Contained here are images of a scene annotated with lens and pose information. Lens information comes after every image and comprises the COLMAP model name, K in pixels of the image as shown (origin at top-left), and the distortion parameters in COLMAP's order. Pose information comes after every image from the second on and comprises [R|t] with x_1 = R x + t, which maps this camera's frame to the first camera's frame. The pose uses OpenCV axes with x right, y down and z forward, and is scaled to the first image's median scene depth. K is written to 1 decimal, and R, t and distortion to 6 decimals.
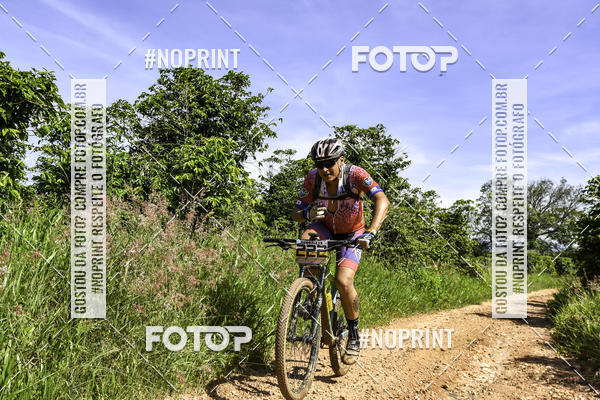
lens RADIAL K [[628.9, 0, 299.5], [0, 628.9, 210.5], [0, 0, 1]] dist [-0.013689, 0.119446]
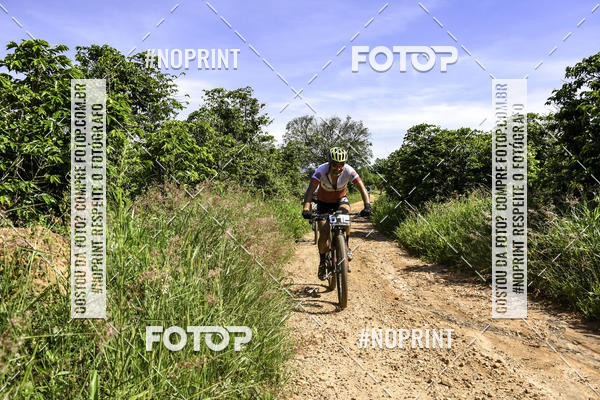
lens RADIAL K [[545.7, 0, 300.0], [0, 545.7, 200.0], [0, 0, 1]] dist [-0.061504, 0.114693]
pose [[0.942431, -0.084440, 0.323564, -0.195506], [0.050540, 0.992446, 0.111791, -0.052884], [-0.330559, -0.089002, 0.939579, -0.050344]]
